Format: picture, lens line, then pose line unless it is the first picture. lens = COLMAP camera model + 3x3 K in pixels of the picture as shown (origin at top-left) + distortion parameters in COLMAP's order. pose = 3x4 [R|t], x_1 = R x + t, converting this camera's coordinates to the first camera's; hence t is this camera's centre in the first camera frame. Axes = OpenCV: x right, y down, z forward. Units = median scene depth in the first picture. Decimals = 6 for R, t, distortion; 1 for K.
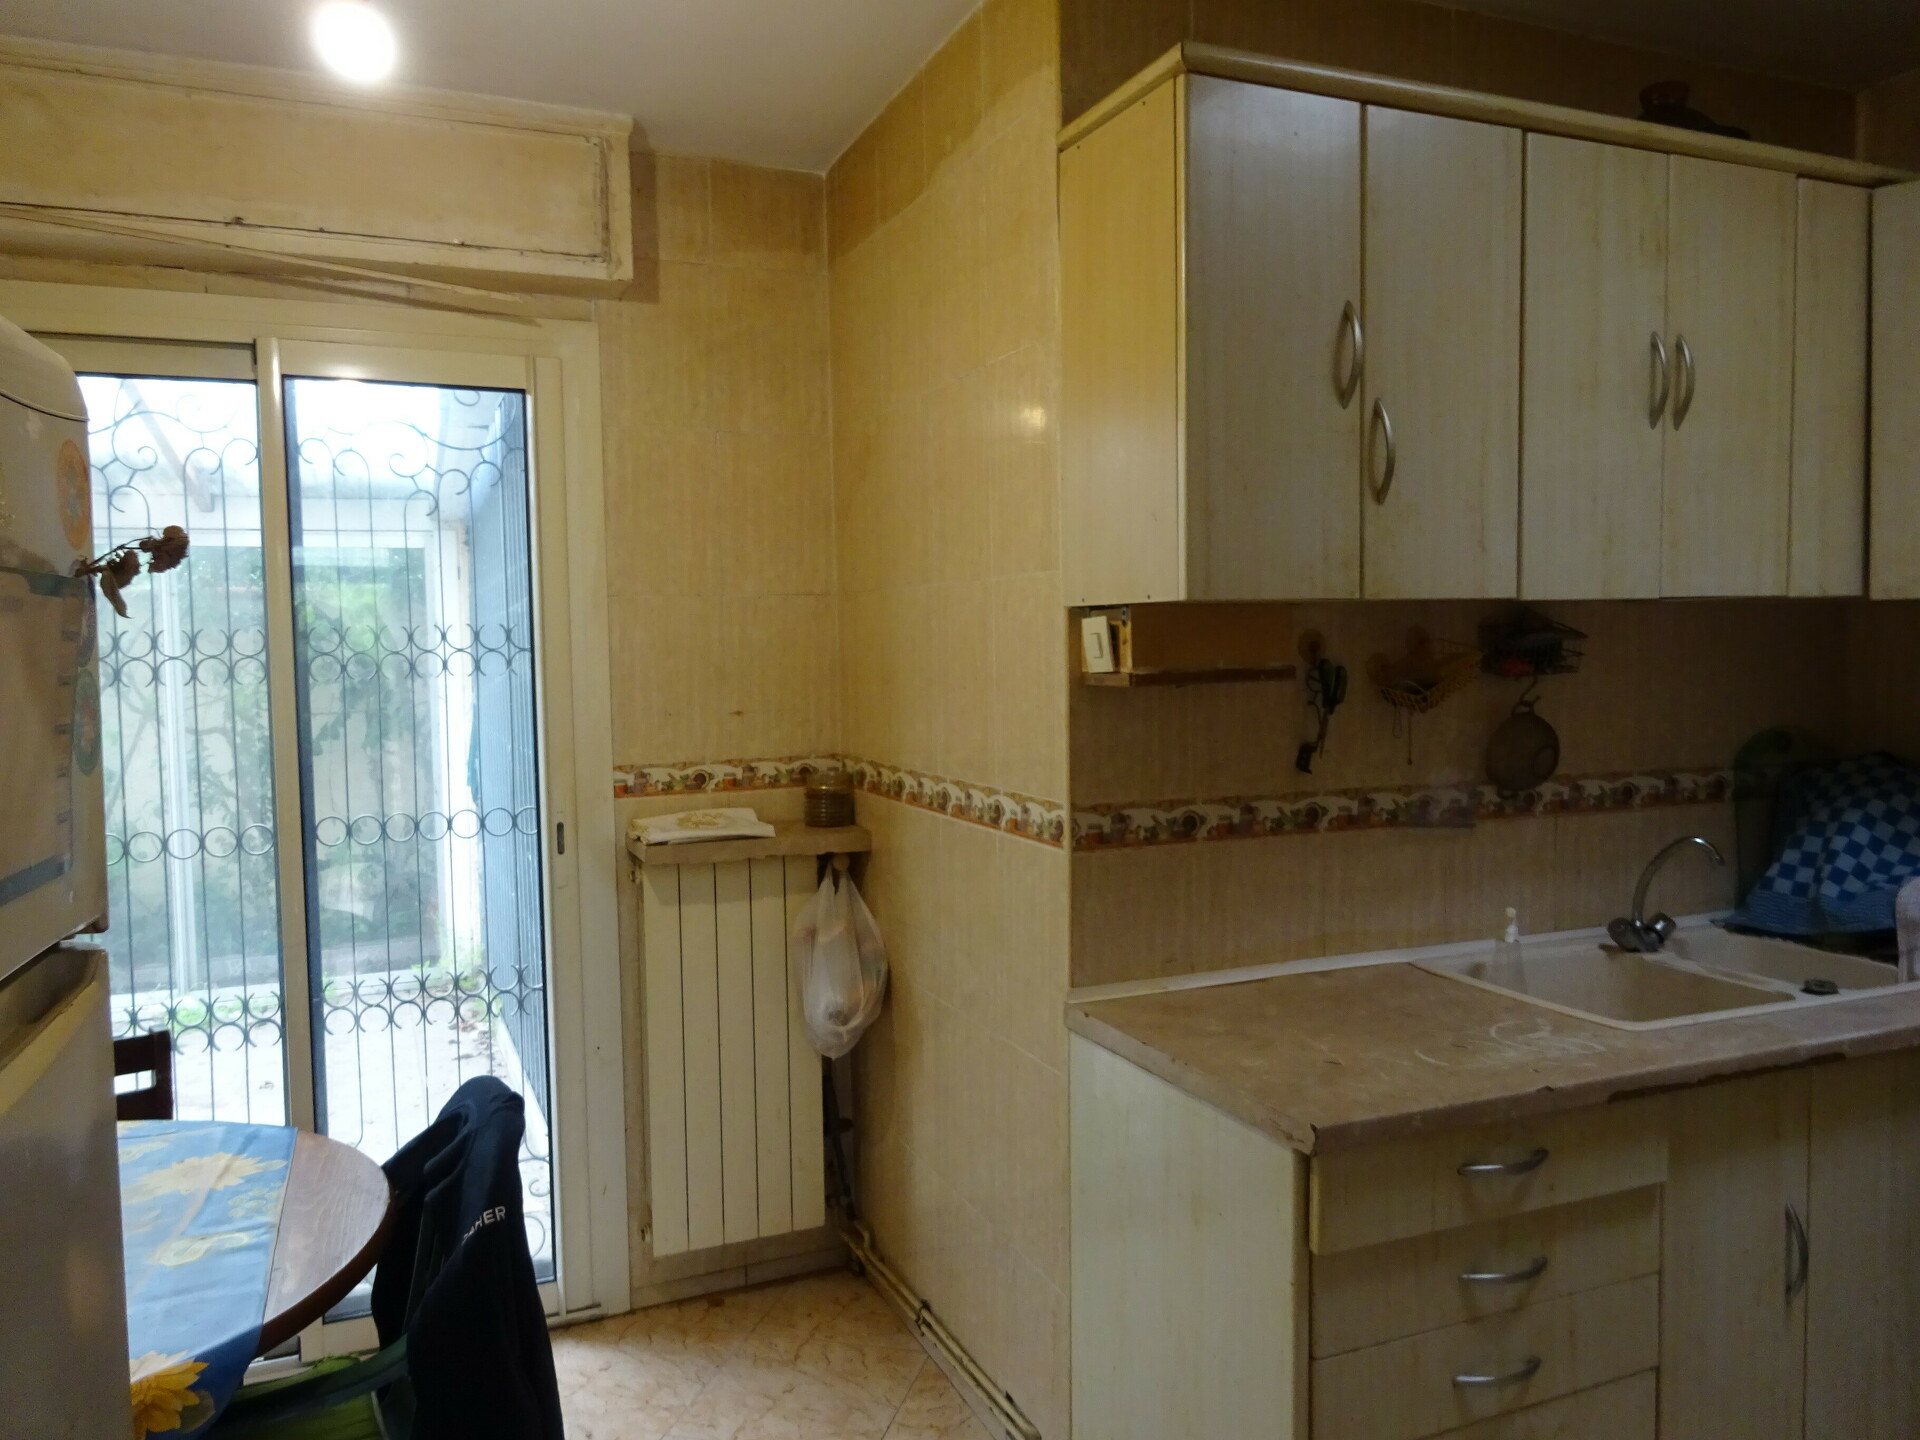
lens RADIAL K [[1489.3, 0, 960.0], [0, 1489.3, 720.0], [0, 0, 1]] dist [-0.001939, -0.000861]
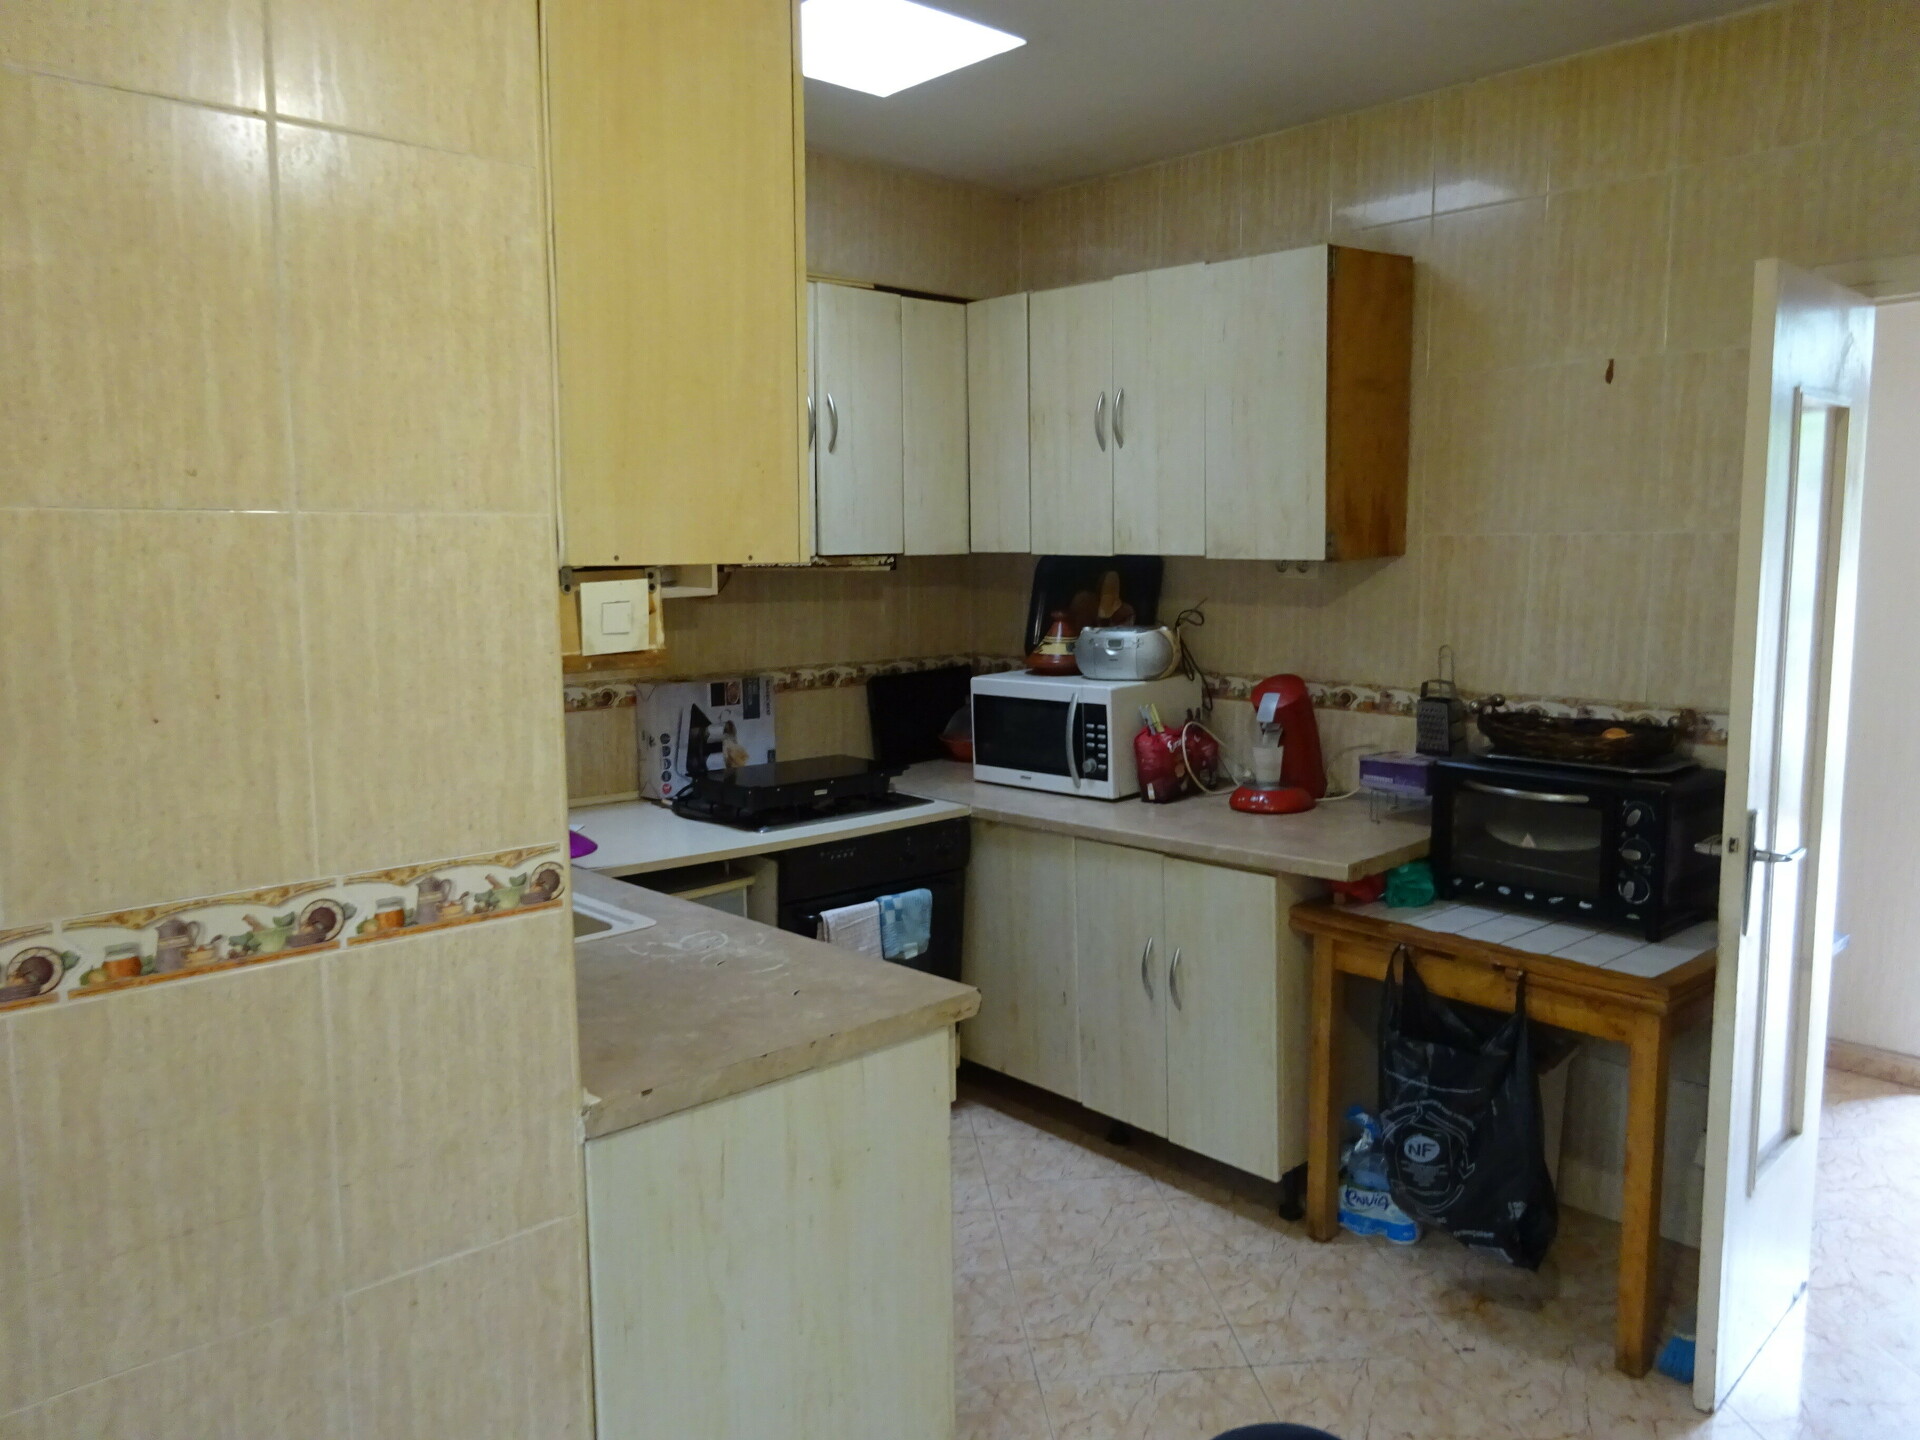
lens RADIAL K [[1489.3, 0, 960.0], [0, 1489.3, 720.0], [0, 0, 1]] dist [-0.001939, -0.000861]
pose [[-0.317771, -0.103637, 0.942487, -0.720173], [0.081423, 0.987354, 0.136023, -0.091616], [-0.944665, 0.119964, -0.305314, 1.116120]]
